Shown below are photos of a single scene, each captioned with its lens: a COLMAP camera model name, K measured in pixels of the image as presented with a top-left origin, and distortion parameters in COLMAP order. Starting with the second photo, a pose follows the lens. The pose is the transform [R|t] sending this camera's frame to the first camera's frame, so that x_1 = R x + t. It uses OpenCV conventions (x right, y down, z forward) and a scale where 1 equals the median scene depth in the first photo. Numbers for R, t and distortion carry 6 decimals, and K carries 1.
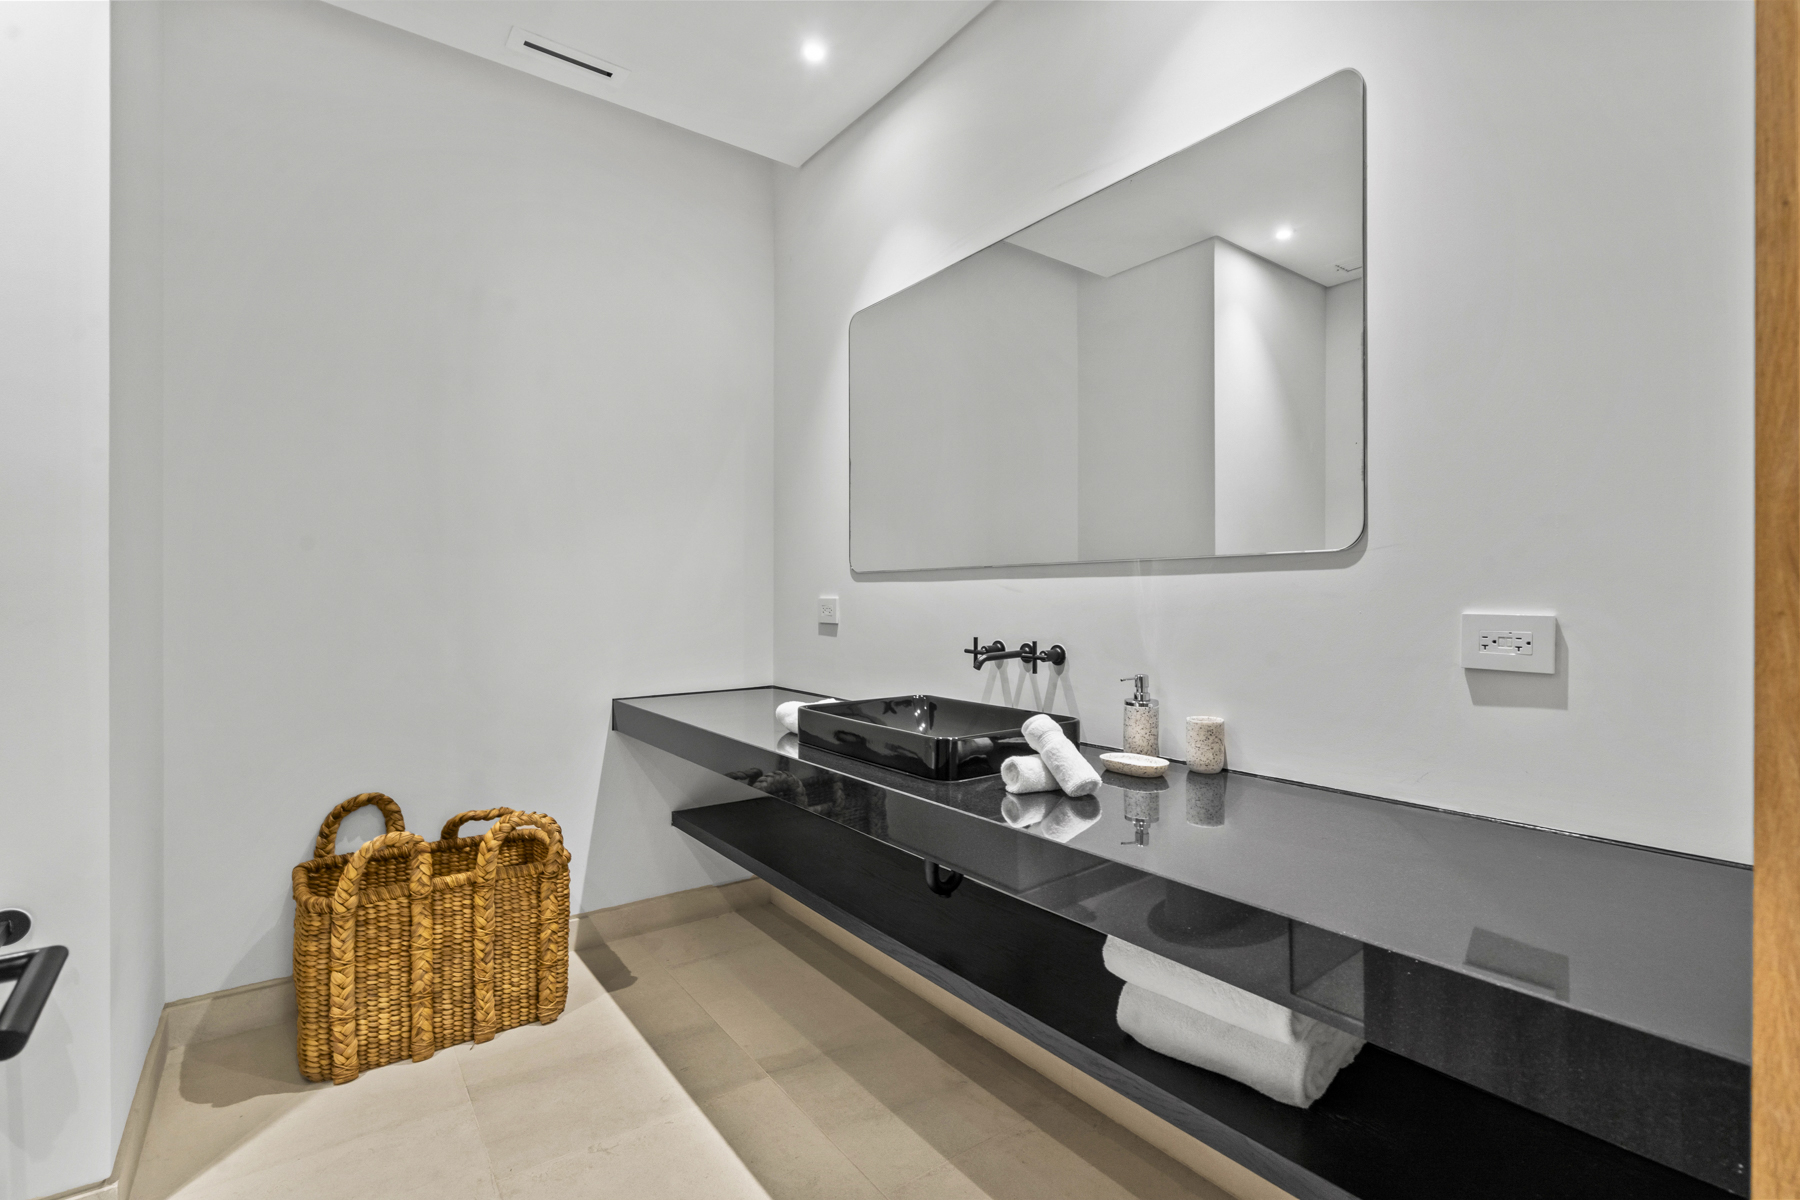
lens RADIAL K [[818.4, 0, 903.3], [0, 818.4, 592.8], [0, 0, 1]] dist [-0.001113, 0.000077]
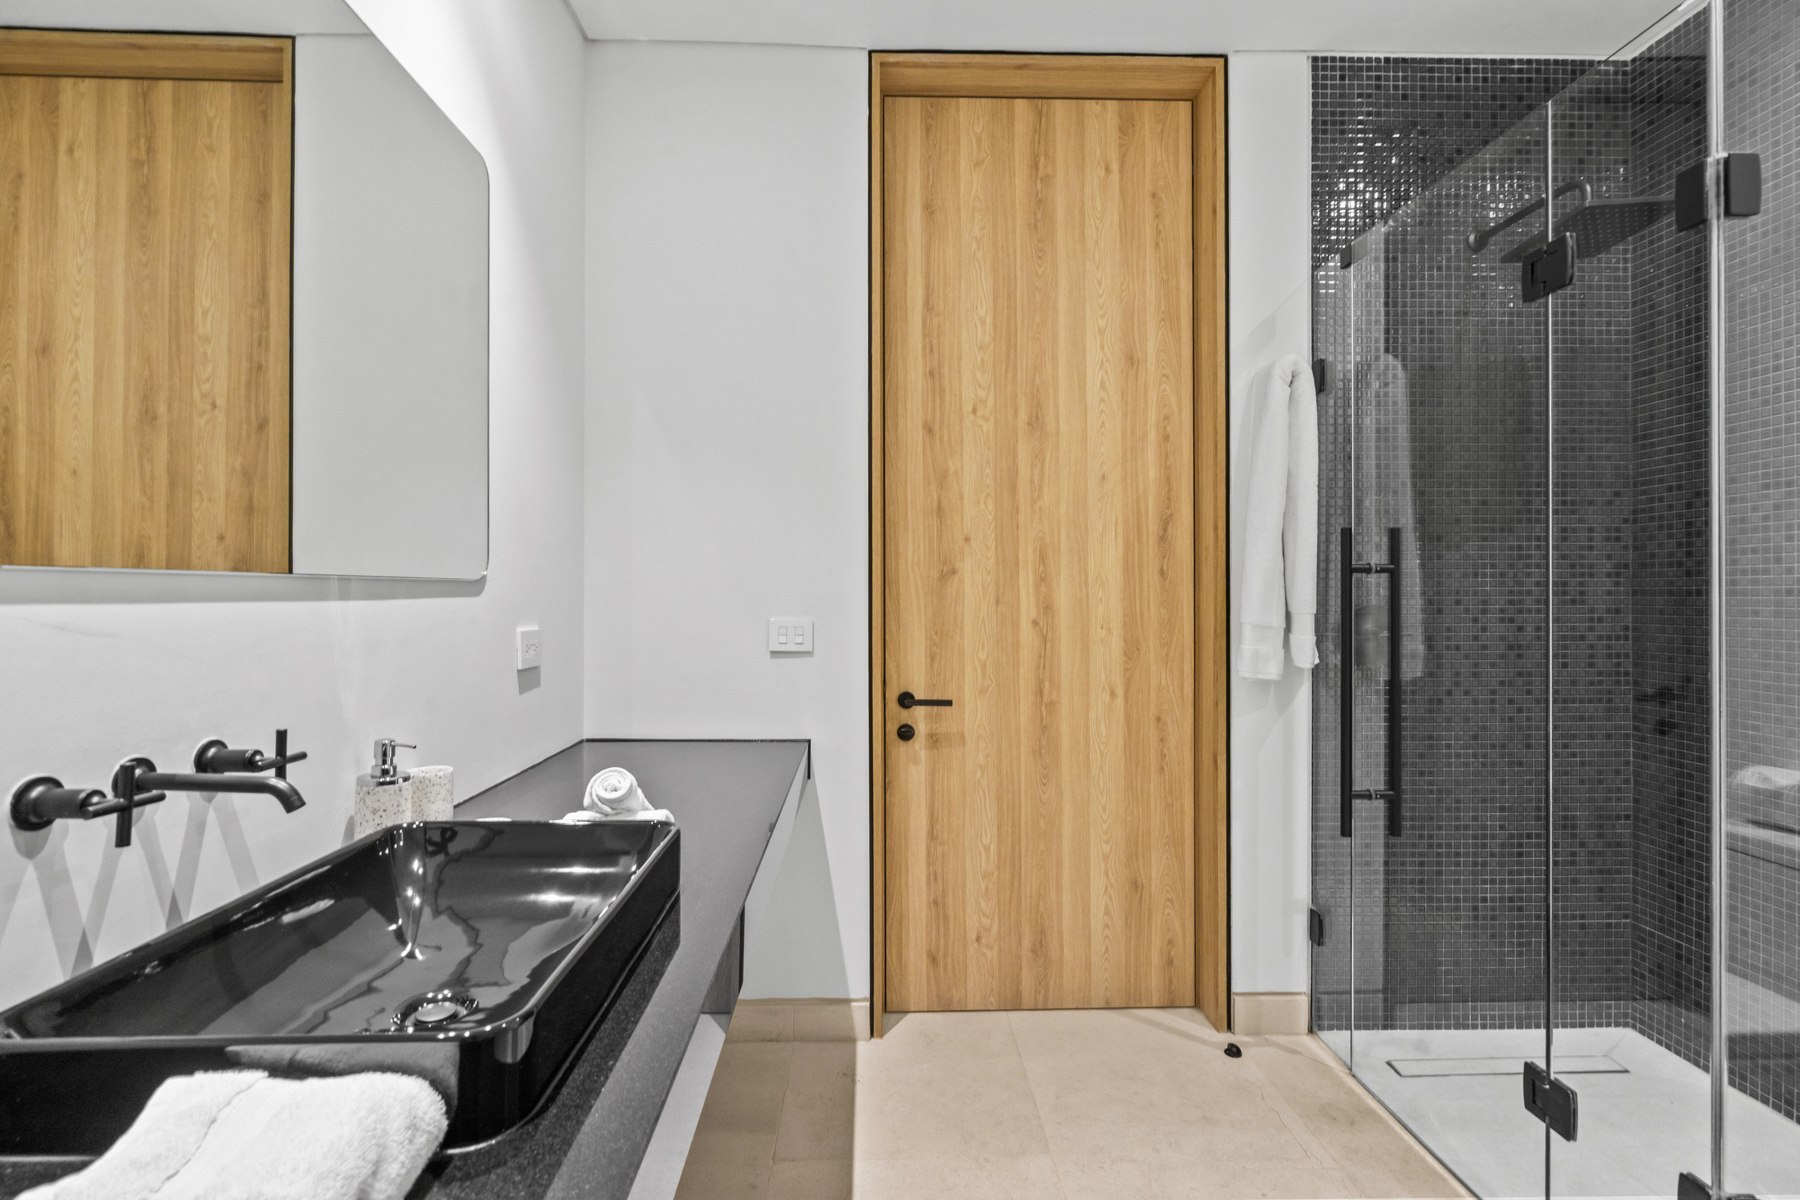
lens RADIAL K [[818.4, 0, 903.3], [0, 818.4, 592.8], [0, 0, 1]] dist [-0.001113, 0.000077]
pose [[-0.821158, 0.002770, 0.570695, -0.476592], [0.001362, 0.999995, -0.002893, -0.024689], [-0.570700, -0.001598, -0.821157, 1.294527]]
